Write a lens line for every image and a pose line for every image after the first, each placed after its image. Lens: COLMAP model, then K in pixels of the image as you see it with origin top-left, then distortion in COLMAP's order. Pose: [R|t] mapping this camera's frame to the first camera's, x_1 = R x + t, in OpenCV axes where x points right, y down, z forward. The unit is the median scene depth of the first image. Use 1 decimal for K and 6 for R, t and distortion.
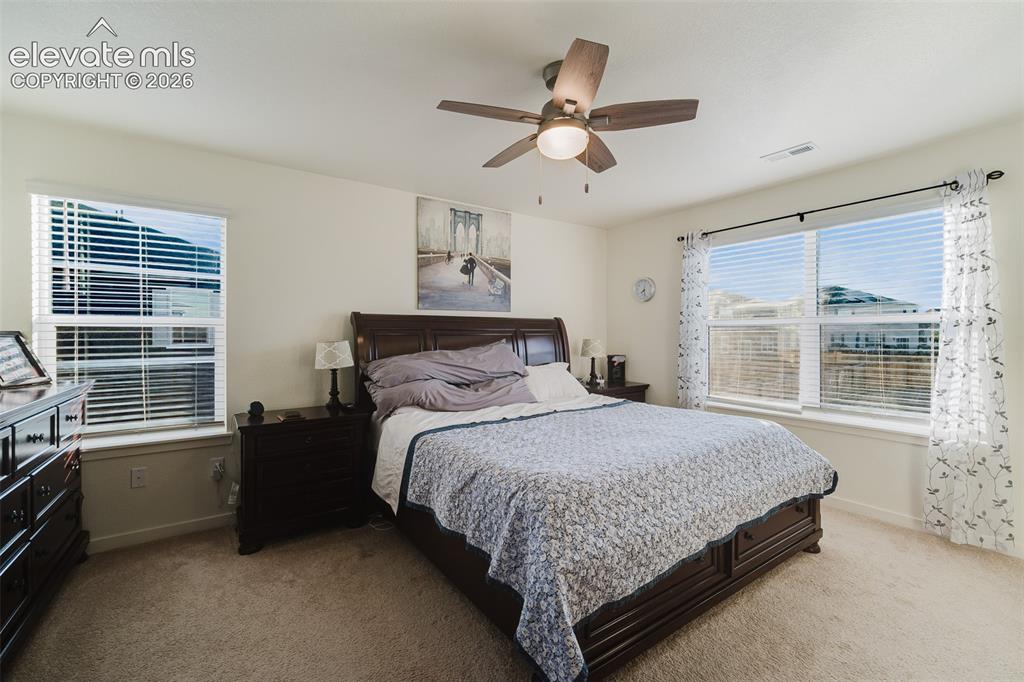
lens RADIAL K [[426.5, 0, 511.5], [0, 426.5, 334.2], [0, 0, 1]] dist [-0.001463, -0.000813]
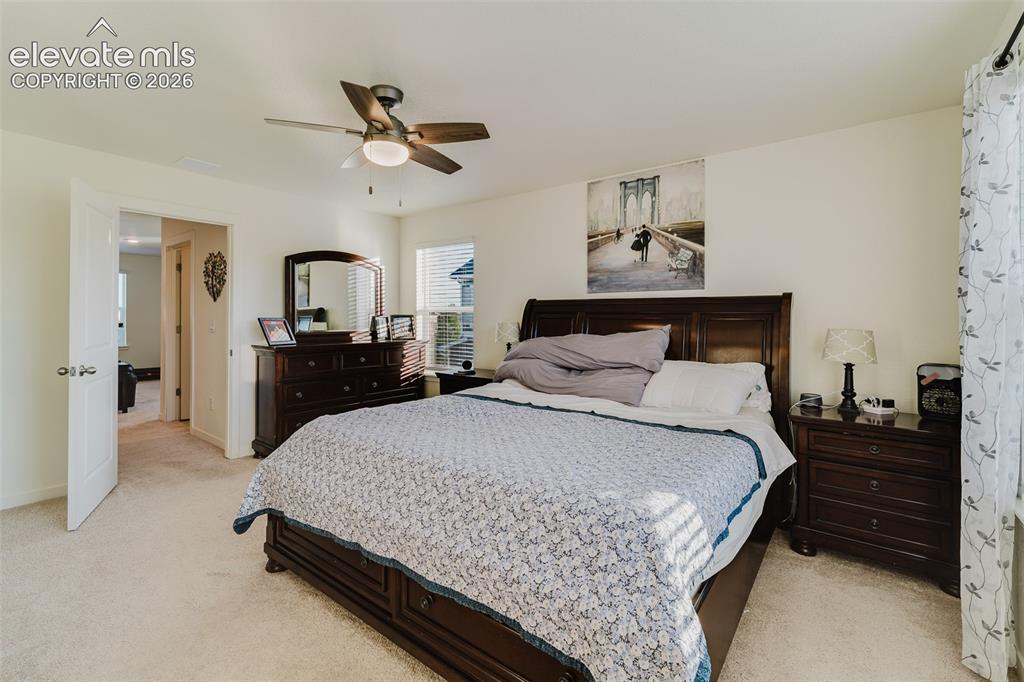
lens RADIAL K [[448.9, 0, 503.5], [0, 448.9, 308.6], [0, 0, 1]] dist [0.001473, -0.000157]
pose [[0.307730, -0.014765, -0.951359, 0.705713], [-0.008491, 0.999797, -0.018263, -0.000820], [0.951436, 0.013698, 0.307543, 0.462405]]
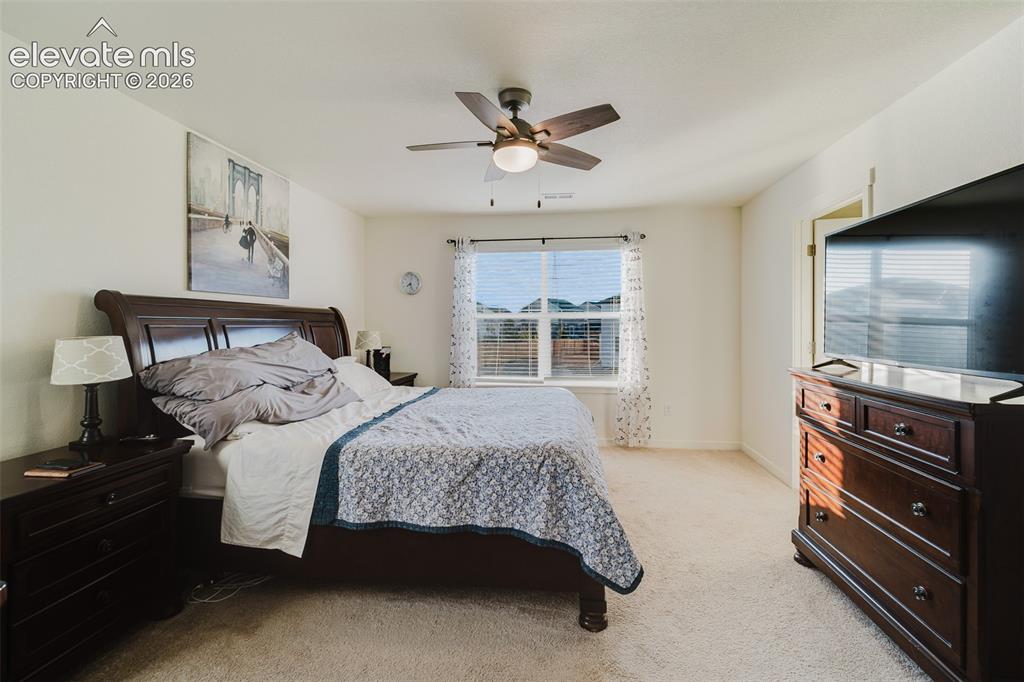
lens RADIAL K [[440.9, 0, 510.8], [0, 440.9, 324.4], [0, 0, 1]] dist [-0.000452, -0.001024]
pose [[0.666273, 0.001827, 0.745706, -0.391336], [0.001708, 0.999991, -0.003976, 0.001603], [-0.745706, 0.003923, 0.666263, 0.111276]]
